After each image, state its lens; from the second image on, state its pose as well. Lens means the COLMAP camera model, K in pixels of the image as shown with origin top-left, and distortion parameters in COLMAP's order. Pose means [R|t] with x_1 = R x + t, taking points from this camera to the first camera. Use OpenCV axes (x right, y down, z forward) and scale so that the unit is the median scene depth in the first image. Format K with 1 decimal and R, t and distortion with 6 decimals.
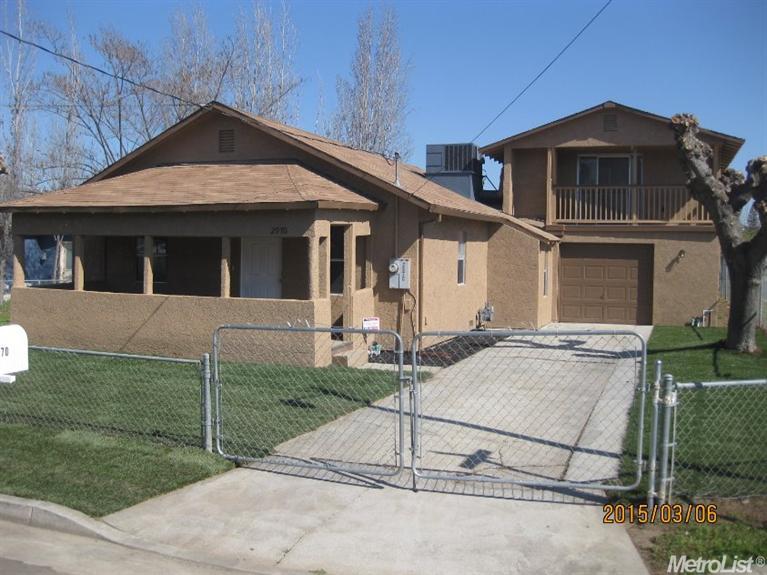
lens RADIAL K [[783.8, 0, 375.9], [0, 783.8, 271.0], [0, 0, 1]] dist [-0.125407, 0.000000]
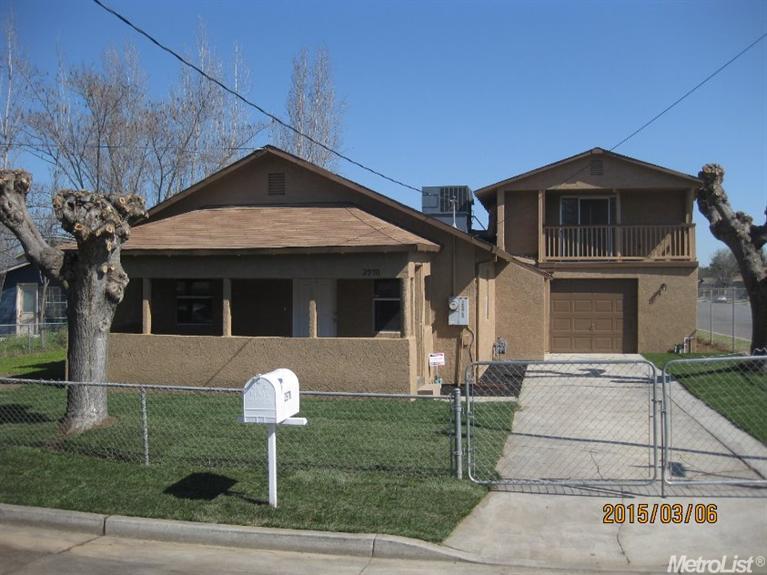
lens RADIAL K [[783.8, 0, 383.3], [0, 783.8, 283.3], [0, 0, 1]] dist [-0.125407, 0.000000]
pose [[0.987156, -0.014351, 0.159113, -0.213980], [0.019130, 0.999410, -0.028540, -0.005113], [-0.158610, 0.031217, 0.986848, -0.028441]]
